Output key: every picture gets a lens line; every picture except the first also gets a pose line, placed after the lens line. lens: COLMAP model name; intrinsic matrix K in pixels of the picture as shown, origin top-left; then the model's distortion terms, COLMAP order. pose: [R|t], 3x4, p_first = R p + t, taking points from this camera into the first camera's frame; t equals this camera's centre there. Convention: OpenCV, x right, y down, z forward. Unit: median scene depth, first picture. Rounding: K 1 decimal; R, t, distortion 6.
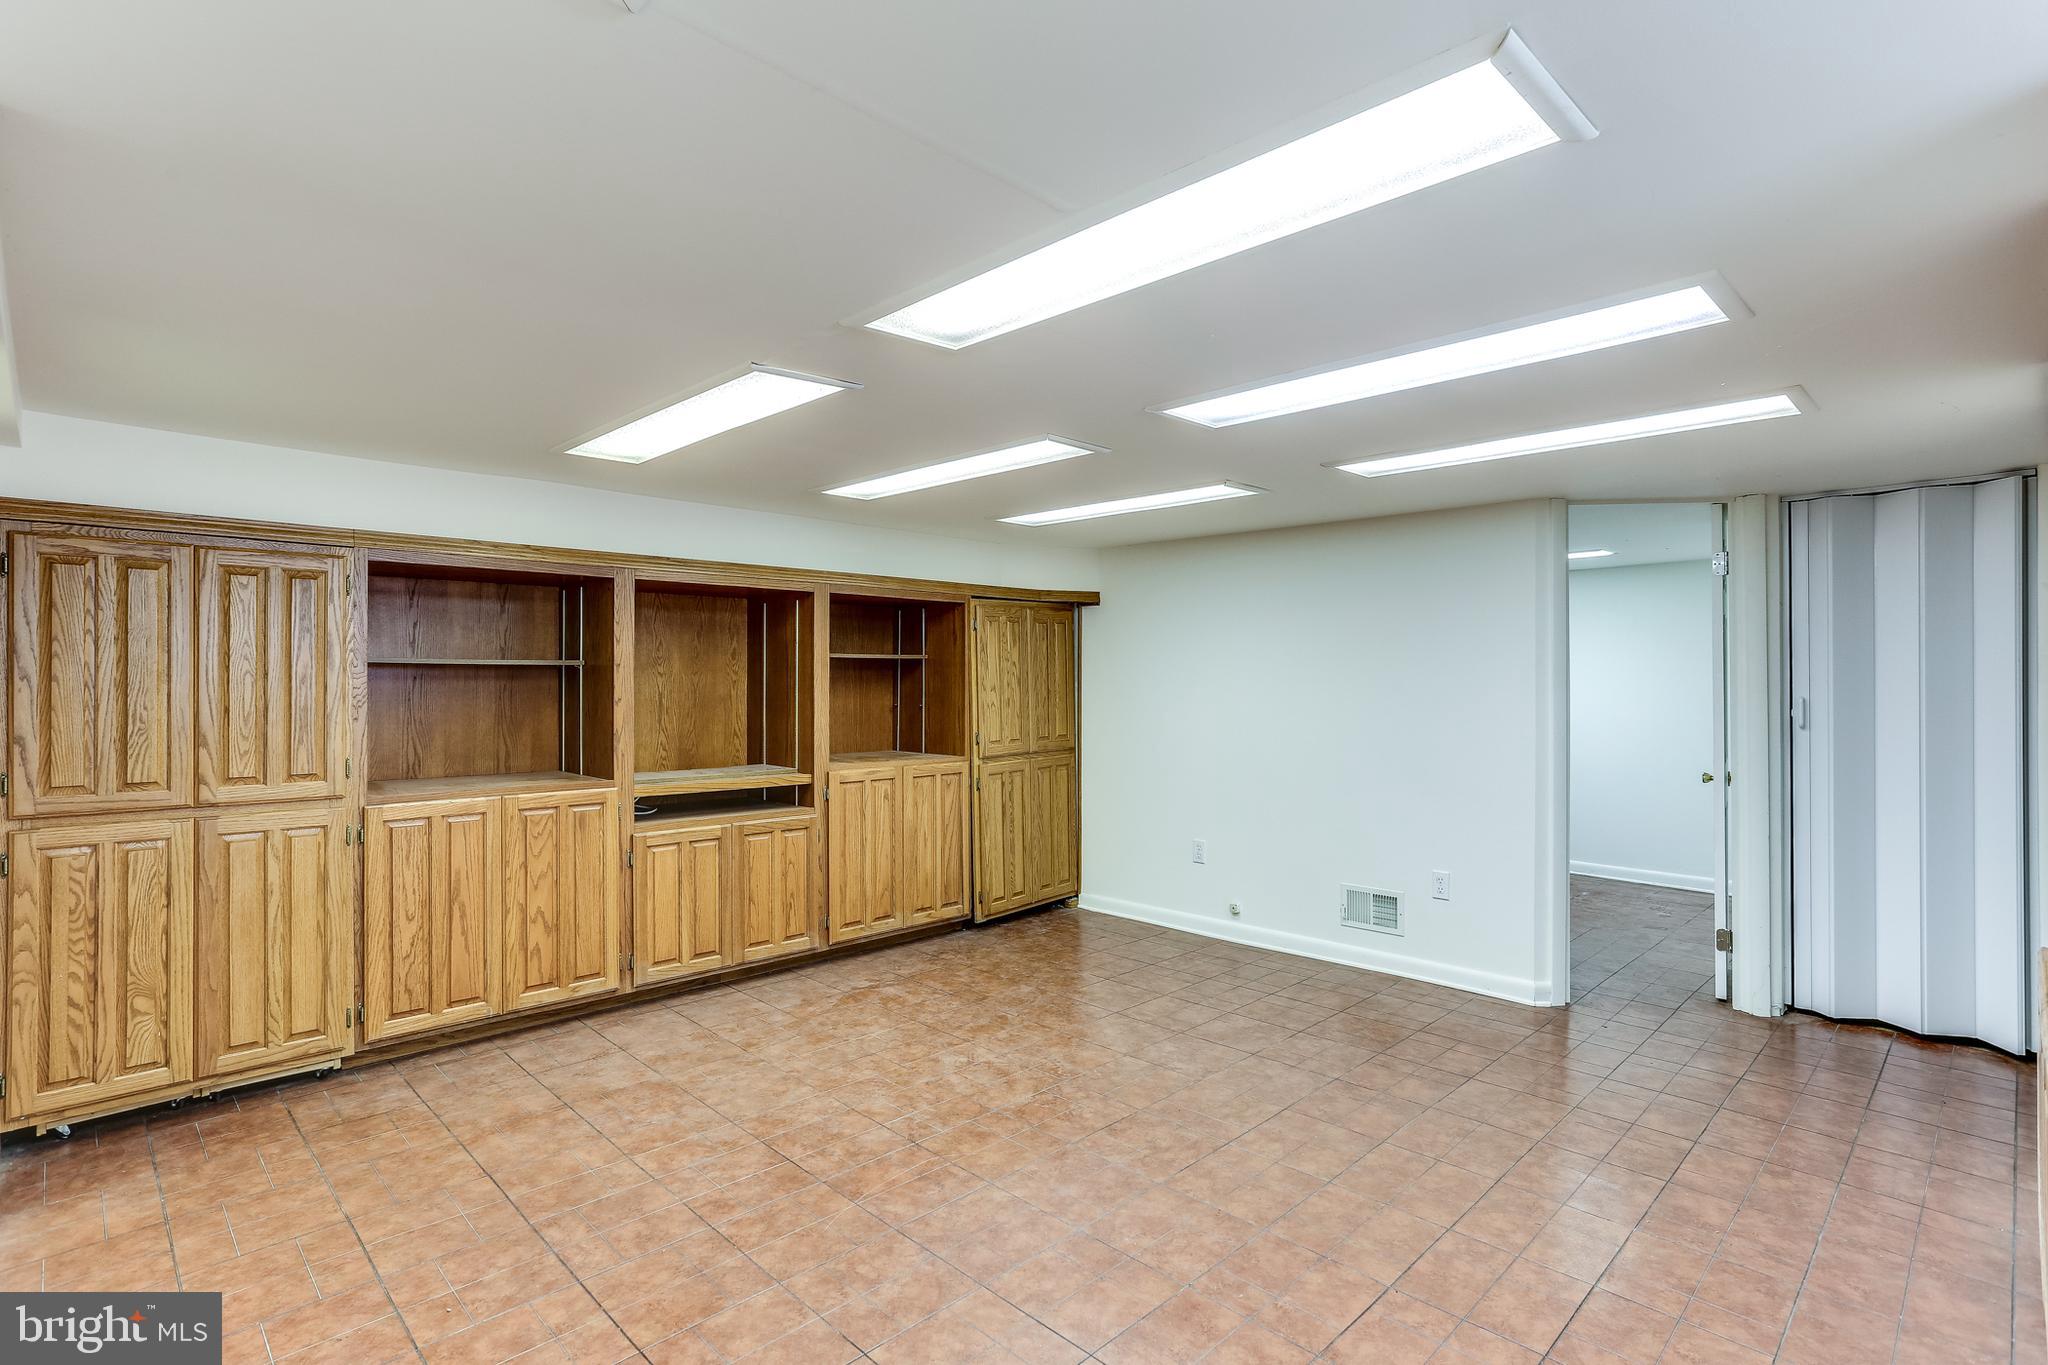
lens RADIAL K [[1017.9, 0, 1027.7], [0, 1017.9, 683.7], [0, 0, 1]] dist [-0.037779, 0.029426]
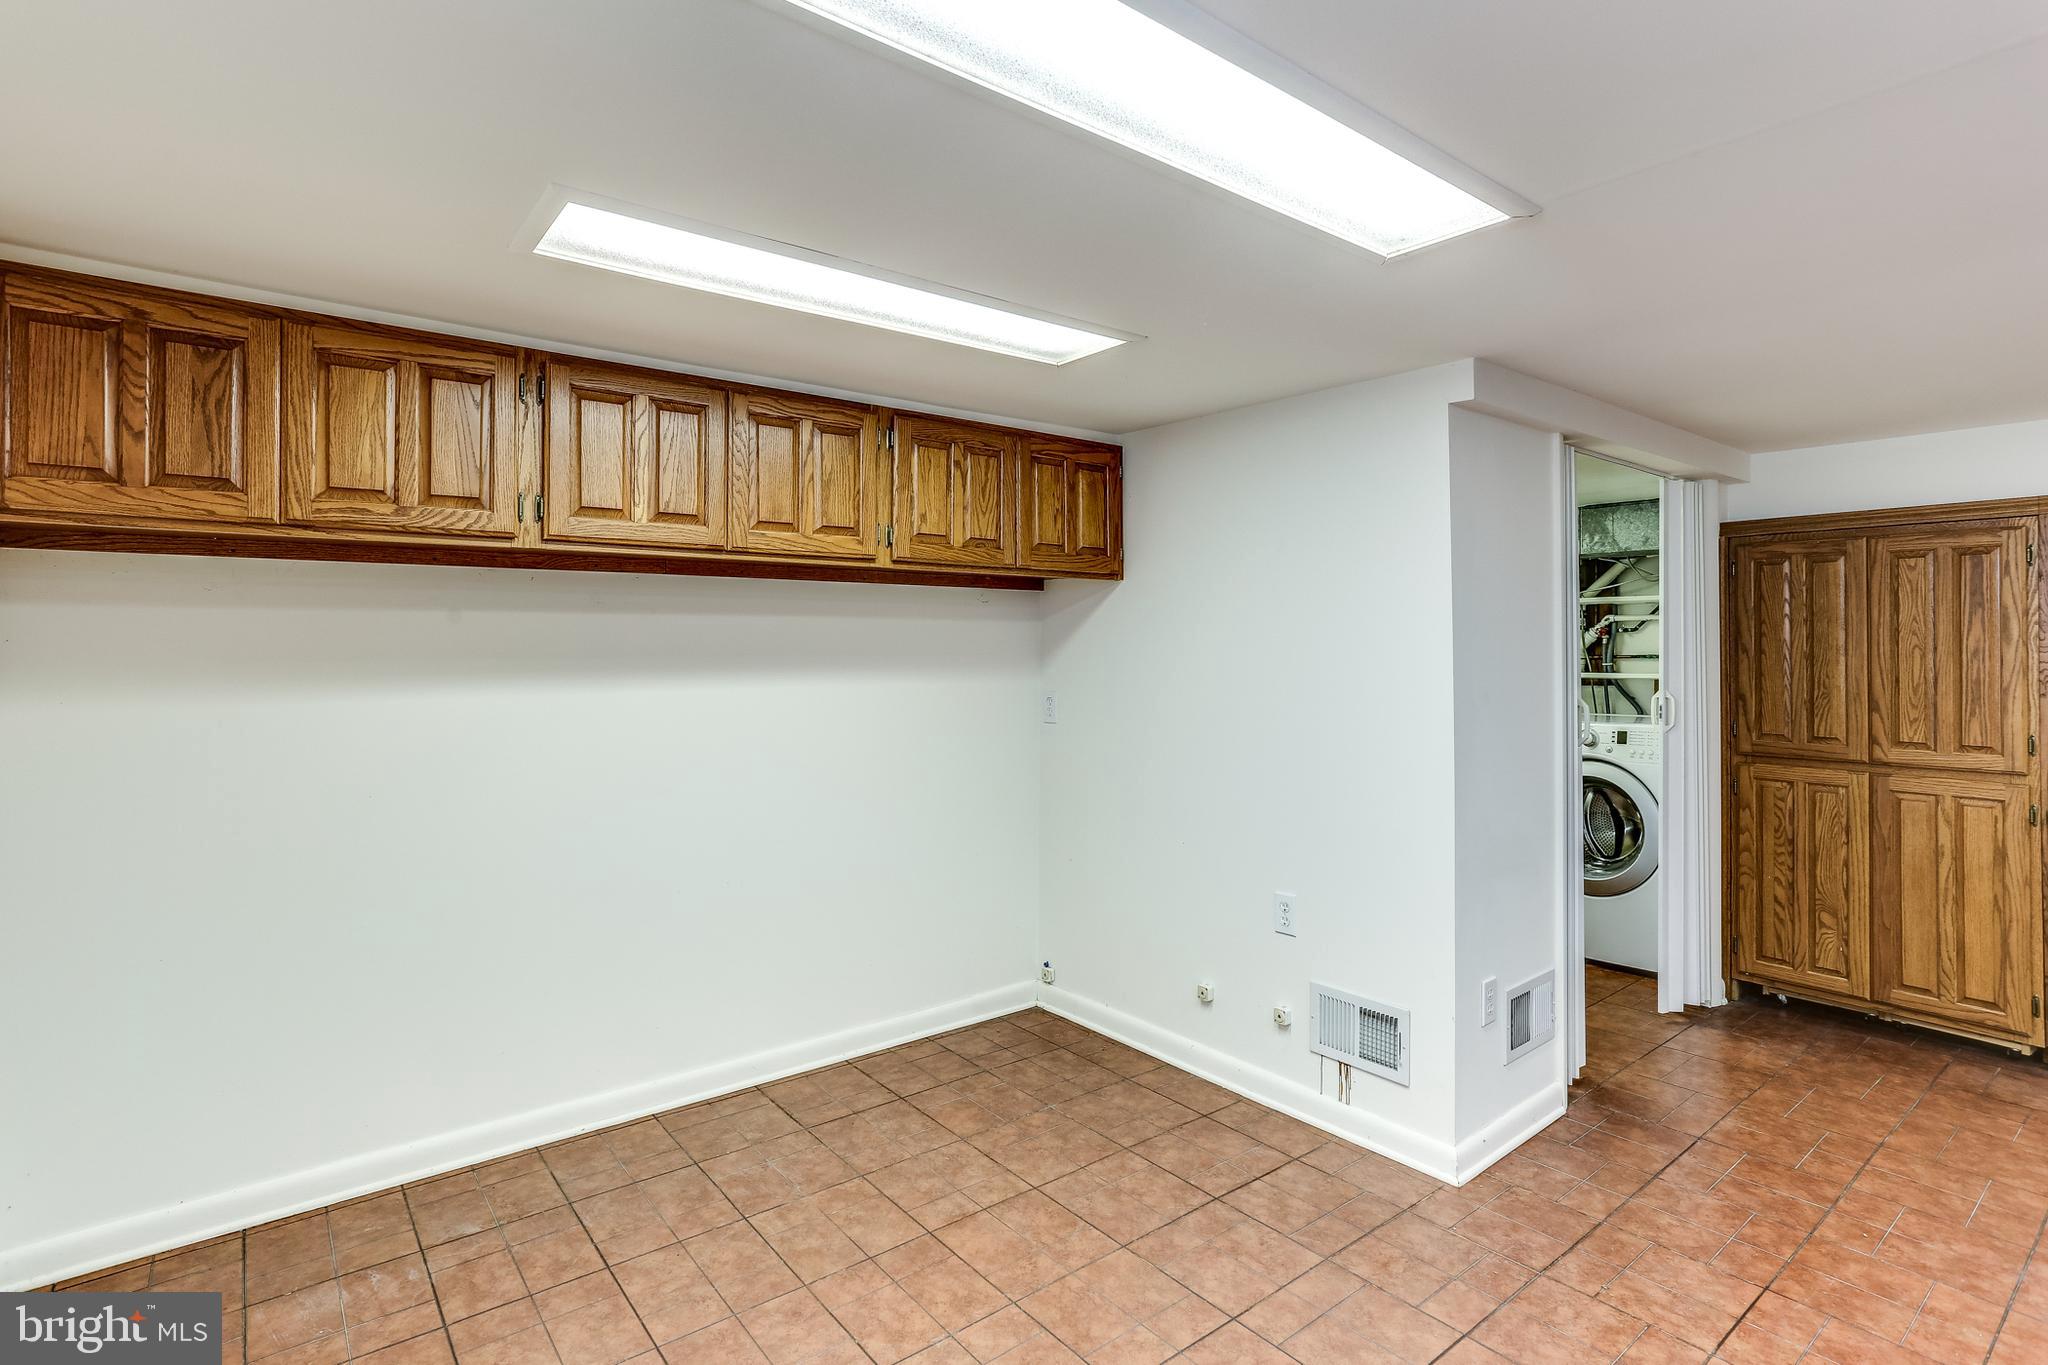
lens RADIAL K [[1017.9, 0, 1027.7], [0, 1017.9, 683.7], [0, 0, 1]] dist [-0.037779, 0.029426]
pose [[-0.087568, 0.030967, -0.995677, 0.402109], [-0.009926, 0.999440, 0.031957, 0.003837], [0.996109, 0.012681, -0.087212, 0.136679]]
